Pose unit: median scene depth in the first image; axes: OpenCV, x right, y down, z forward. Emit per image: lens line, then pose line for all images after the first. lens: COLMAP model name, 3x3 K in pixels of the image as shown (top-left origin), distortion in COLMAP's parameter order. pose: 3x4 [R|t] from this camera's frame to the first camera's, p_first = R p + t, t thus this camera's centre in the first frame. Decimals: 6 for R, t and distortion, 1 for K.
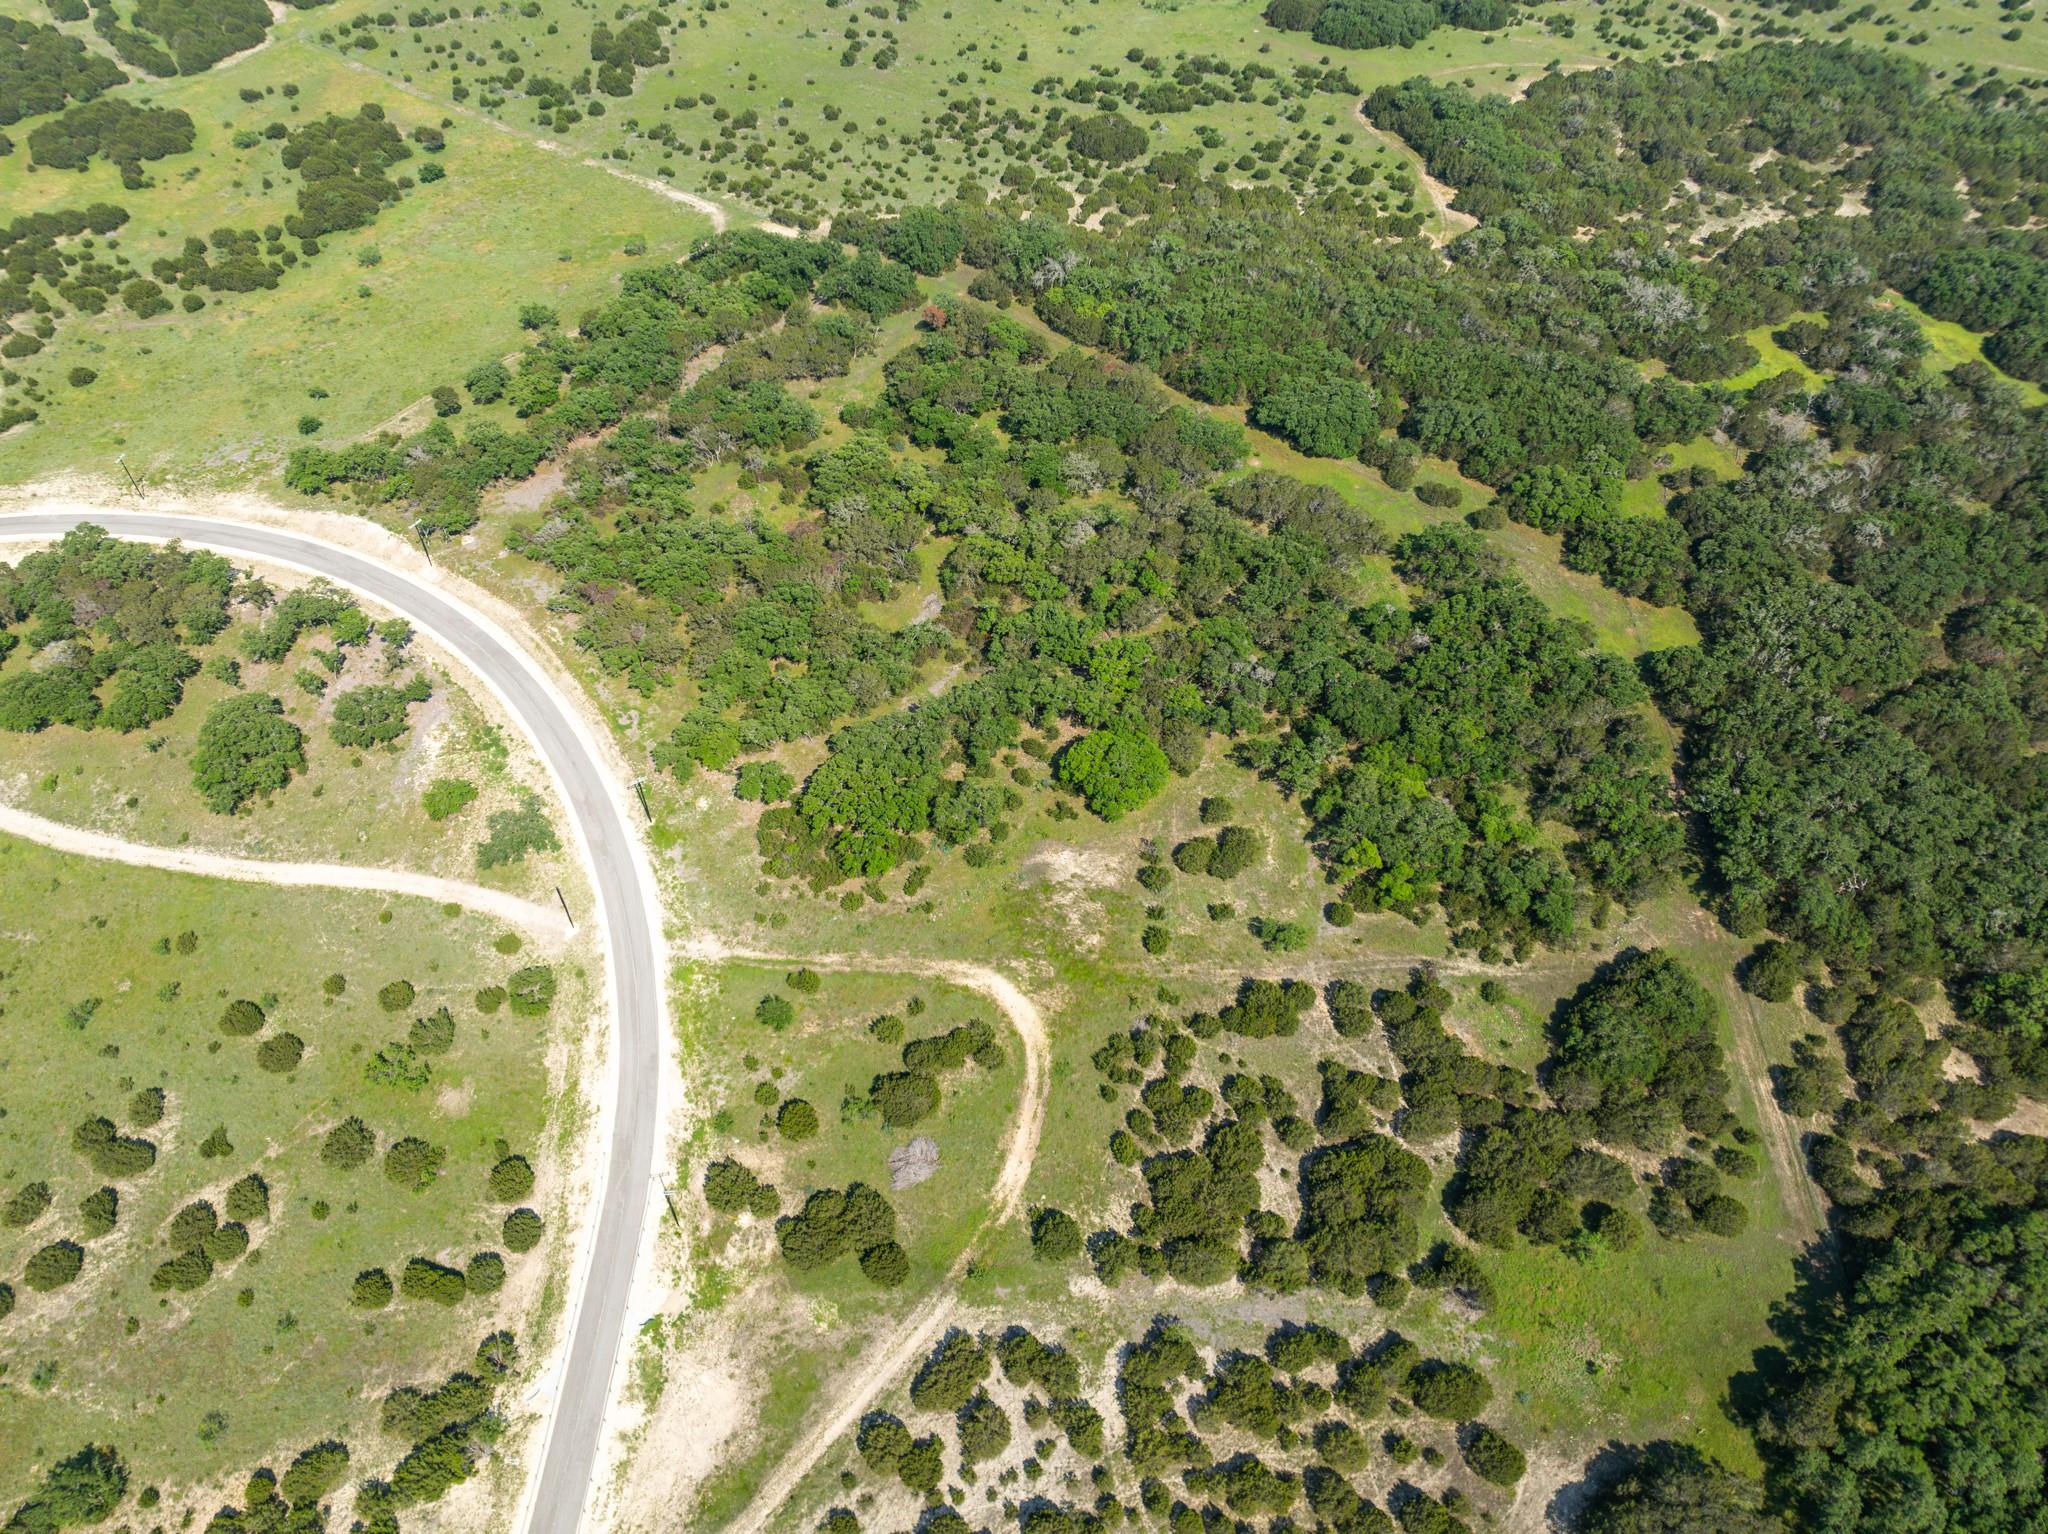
lens RADIAL K [[1438.1, 0, 1024.0], [0, 1438.1, 767.0], [0, 0, 1]] dist [-0.030837, 0.020102]
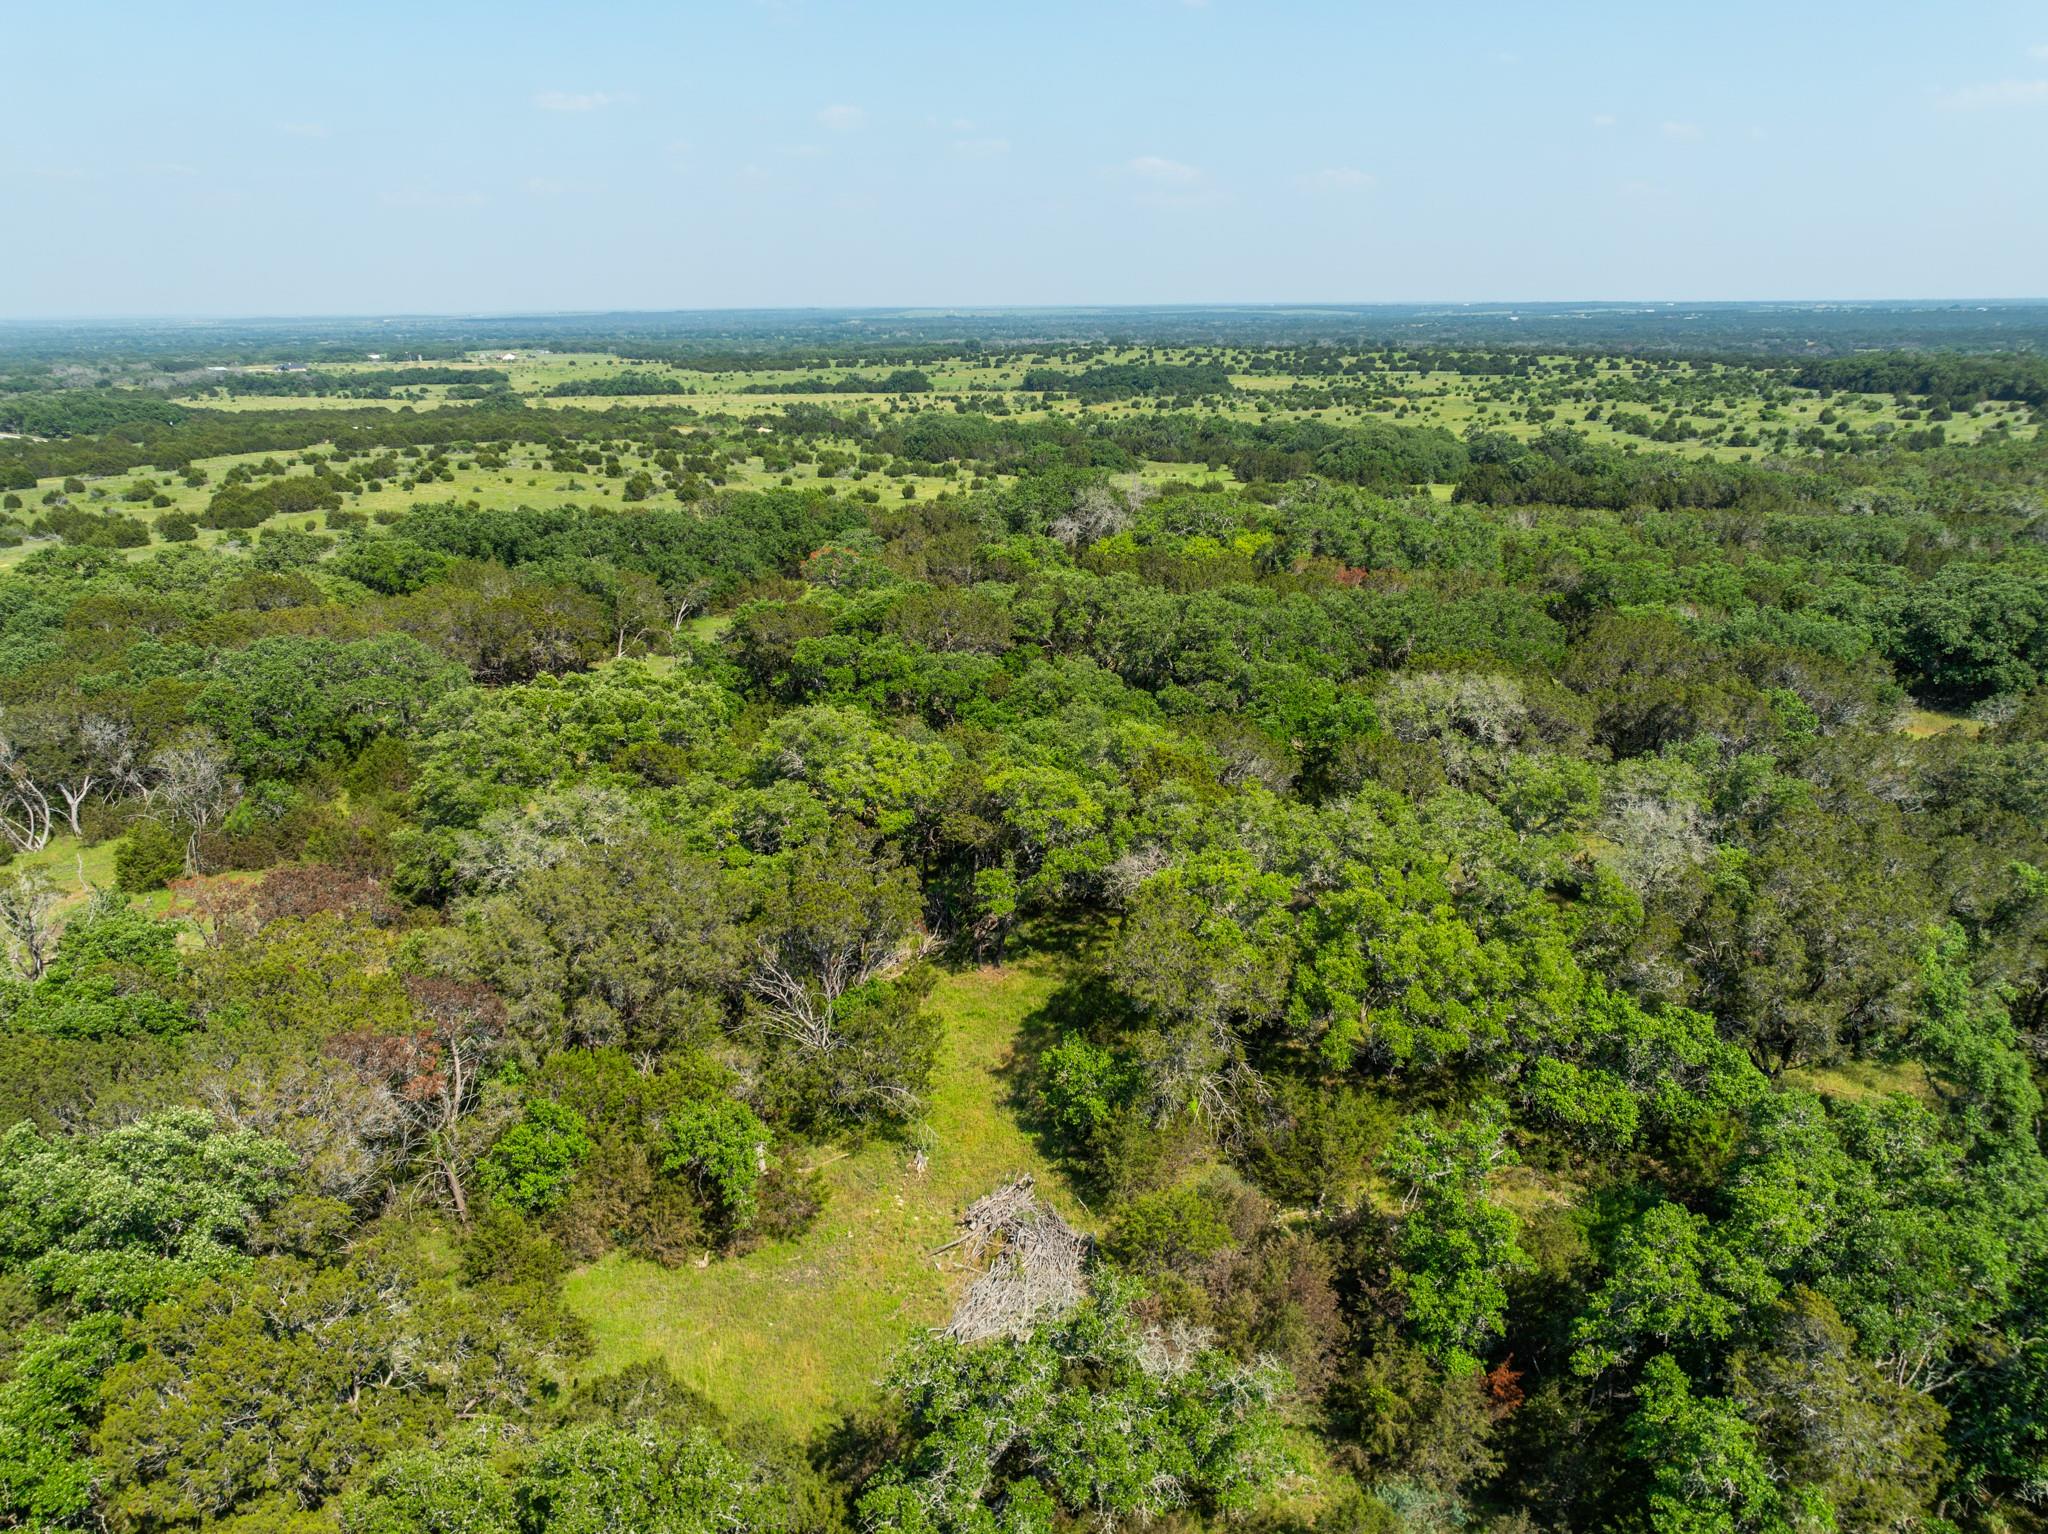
lens RADIAL K [[1438.1, 0, 1024.0], [0, 1438.1, 767.0], [0, 0, 1]] dist [-0.030837, 0.020102]
pose [[0.987777, -0.050185, 0.147574, -0.103682], [0.119096, 0.853787, -0.506818, -0.091644], [-0.100562, 0.518198, 0.849328, 1.004359]]
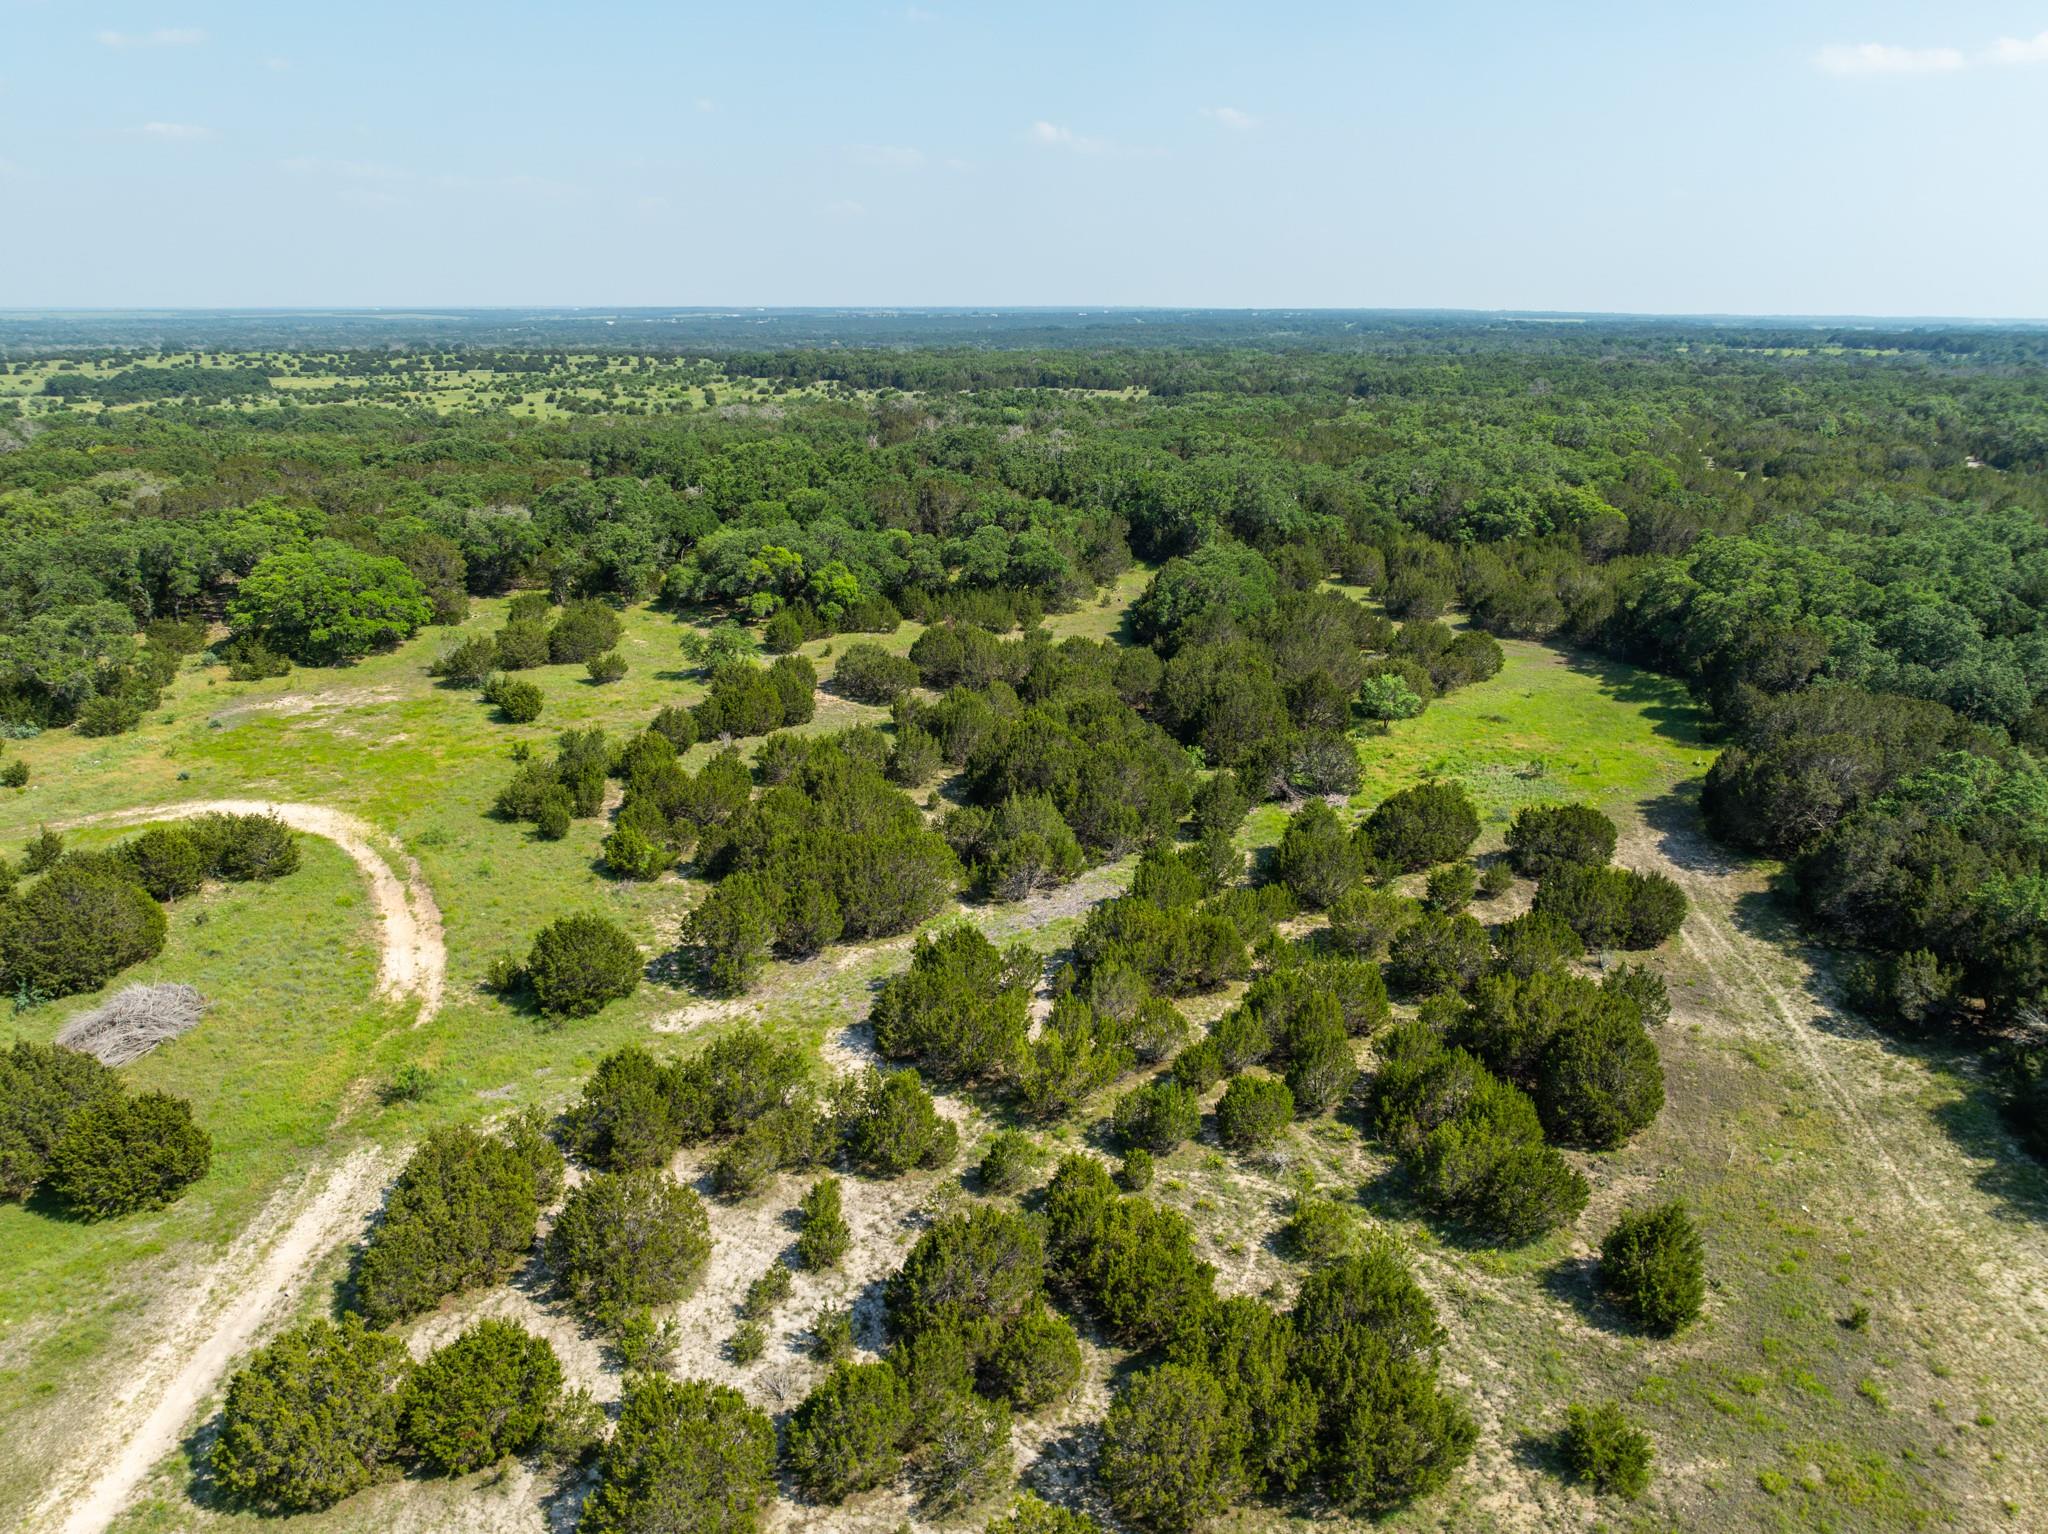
lens RADIAL K [[1464.6, 0, 1024.8], [0, 1464.6, 767.9], [0, 0, 1]] dist [-0.039282, 0.035216]
pose [[0.756617, -0.188036, 0.626237, -0.115524], [0.486374, 0.801964, -0.346834, 0.430562], [-0.437002, 0.567006, 0.698236, 0.538740]]
